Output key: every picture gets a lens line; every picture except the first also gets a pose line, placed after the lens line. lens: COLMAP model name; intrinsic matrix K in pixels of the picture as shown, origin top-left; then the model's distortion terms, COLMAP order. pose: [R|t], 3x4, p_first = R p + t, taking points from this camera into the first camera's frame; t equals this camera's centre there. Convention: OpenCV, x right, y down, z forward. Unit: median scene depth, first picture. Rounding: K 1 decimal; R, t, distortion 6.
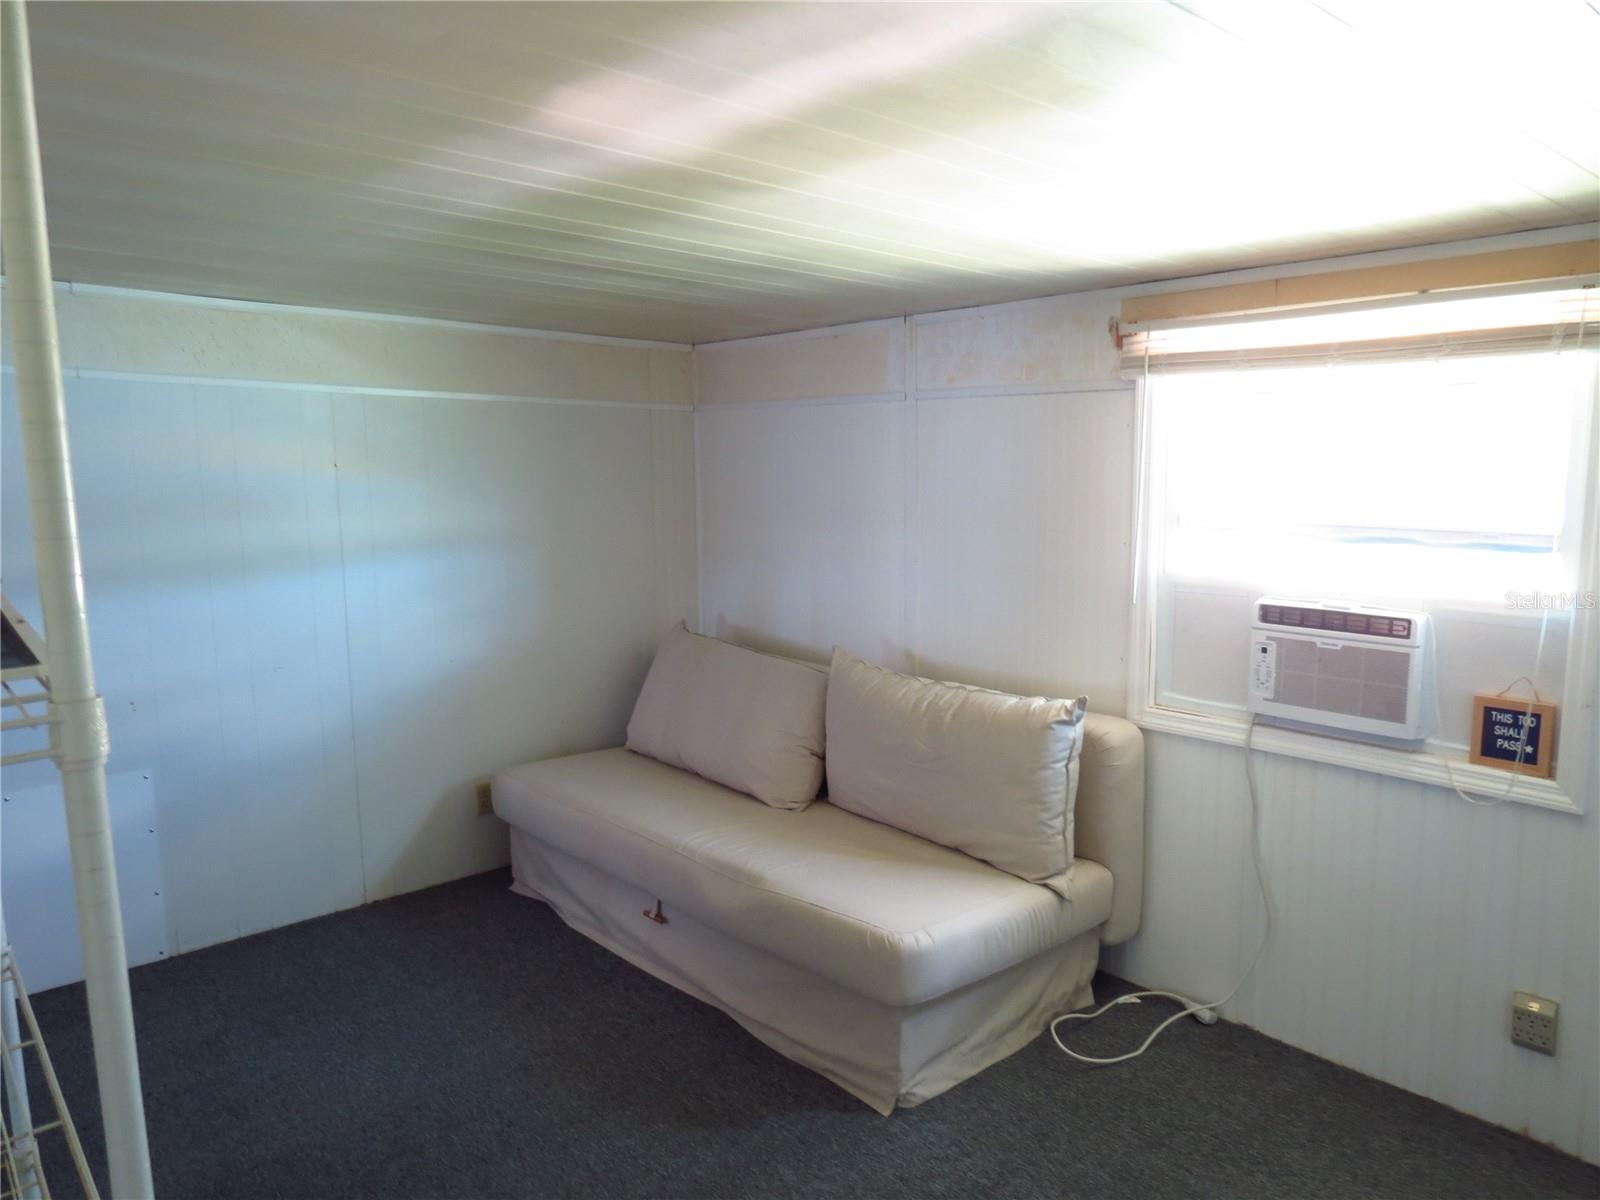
lens RADIAL K [[1125.5, 0, 796.5], [0, 1125.5, 604.5], [0, 0, 1]] dist [-0.032015, 0.019682]
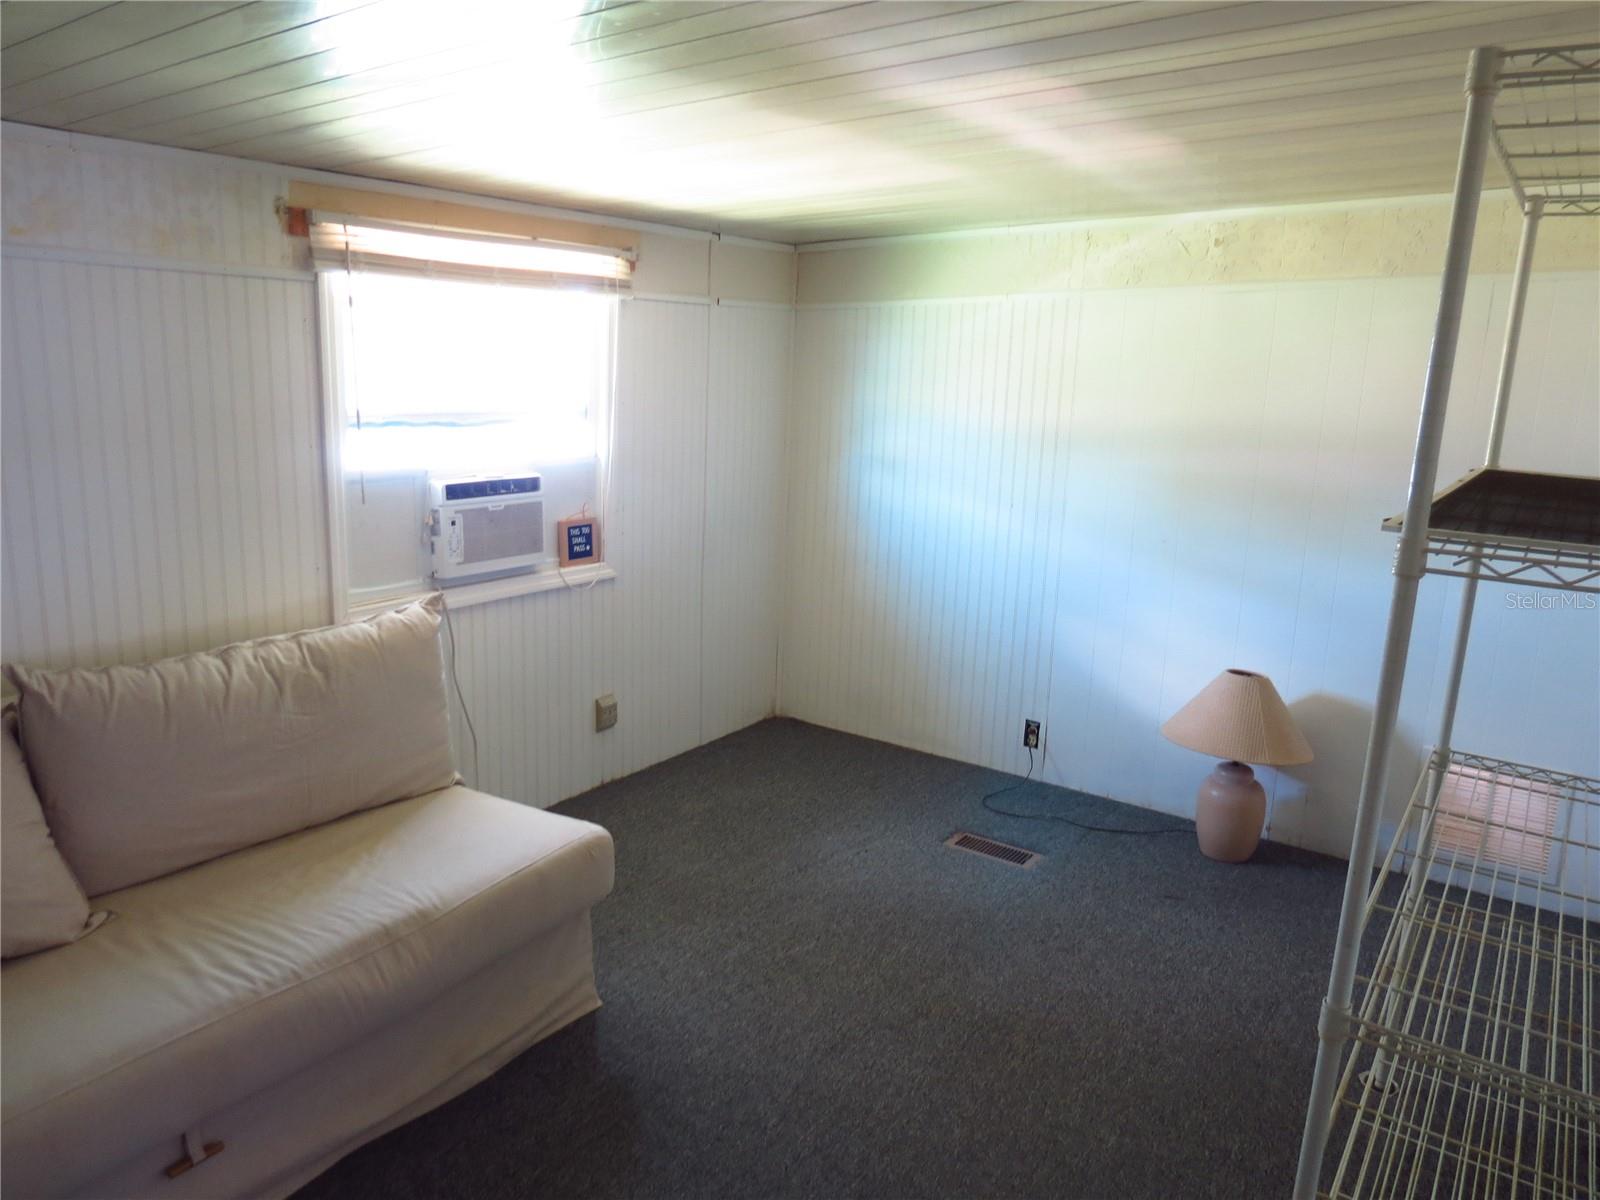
lens RADIAL K [[1125.5, 0, 795.6], [0, 1125.5, 598.3], [0, 0, 1]] dist [-0.032015, 0.019682]
pose [[-0.239190, -0.202908, 0.949535, -0.816130], [0.101080, 0.967404, 0.232189, -0.121916], [-0.965697, 0.151516, -0.210883, 0.924586]]
